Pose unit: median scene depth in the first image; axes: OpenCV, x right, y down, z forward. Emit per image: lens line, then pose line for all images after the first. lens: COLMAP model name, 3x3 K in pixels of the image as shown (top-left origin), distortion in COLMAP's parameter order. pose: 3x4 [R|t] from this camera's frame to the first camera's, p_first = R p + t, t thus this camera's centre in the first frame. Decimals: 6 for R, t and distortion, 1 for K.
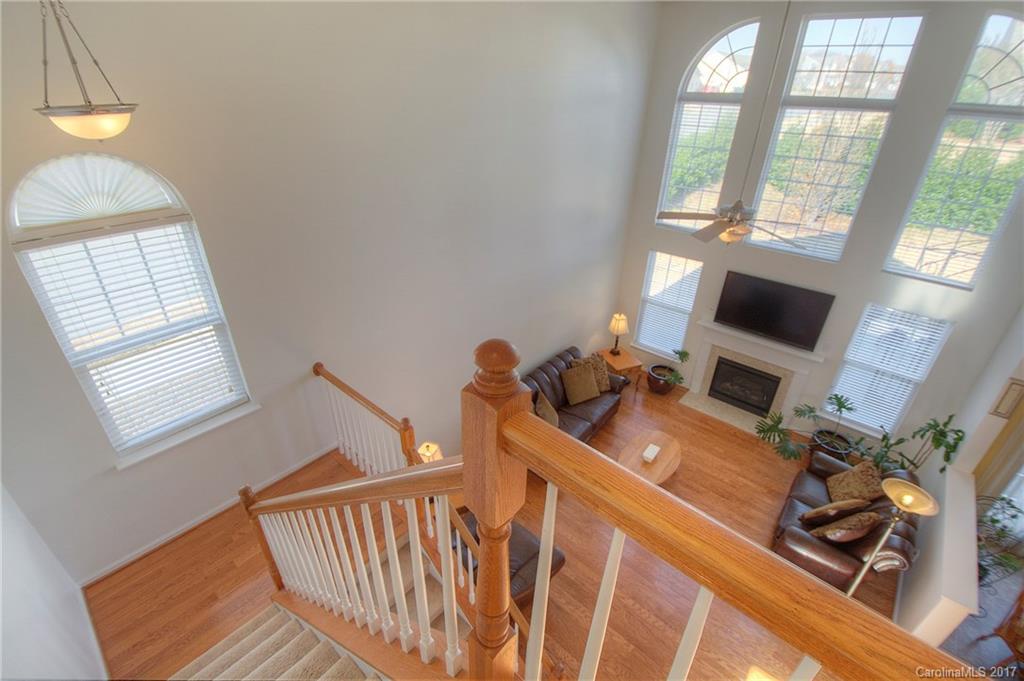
lens RADIAL K [[458.2, 0, 512.0], [0, 458.2, 340.5], [0, 0, 1]] dist [0.001918, 0.000042]
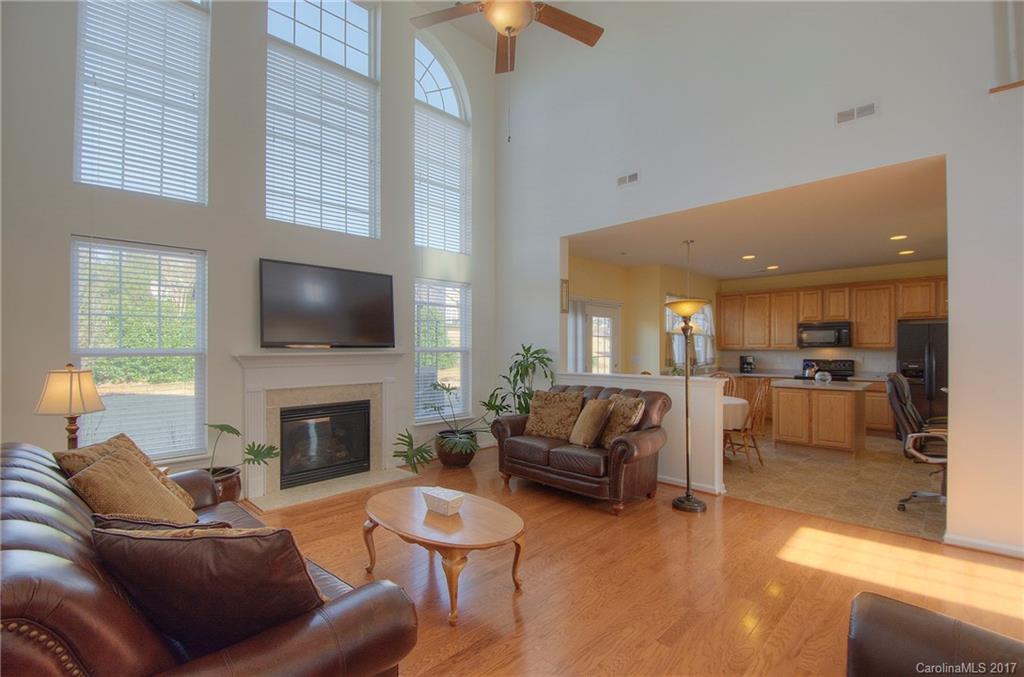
lens RADIAL K [[467.8, 0, 526.0], [0, 467.8, 343.7], [0, 0, 1]] dist [-0.000777, -0.000352]
pose [[0.039621, -0.005369, 0.999200, -0.151240], [0.491011, 0.871028, -0.014789, 0.136383], [-0.870252, 0.491204, 0.037147, 0.706820]]
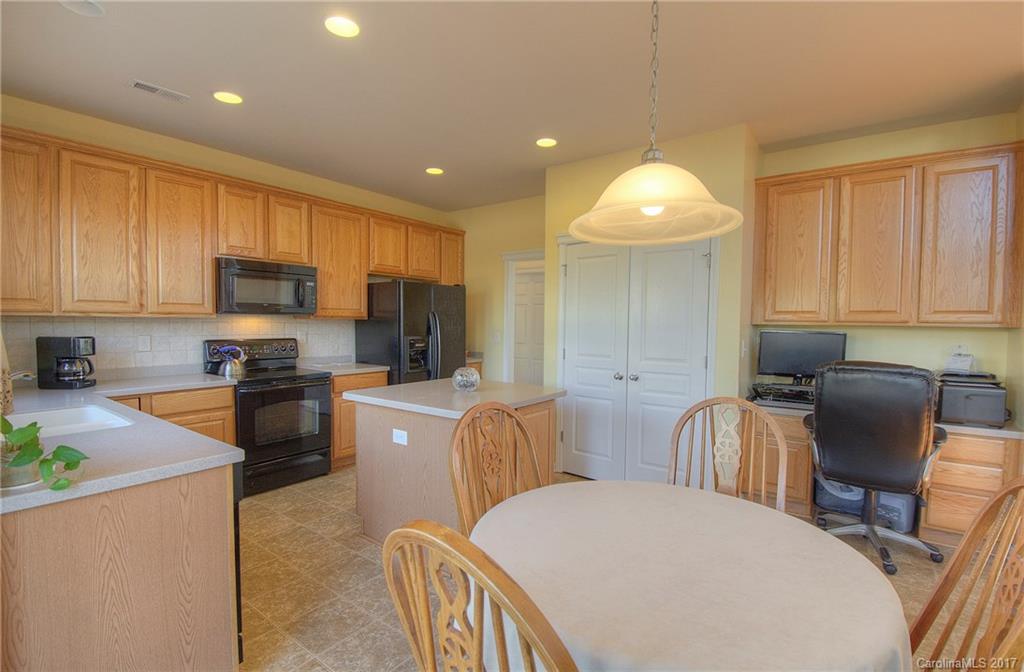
lens RADIAL K [[474.3, 0, 531.2], [0, 474.3, 333.0], [0, 0, 1]] dist [-0.000987, -0.000103]
pose [[-0.995212, -0.019570, -0.095756, 0.777623], [-0.065860, 0.858176, 0.509113, 0.196852], [0.072212, 0.512982, -0.855357, 0.635720]]
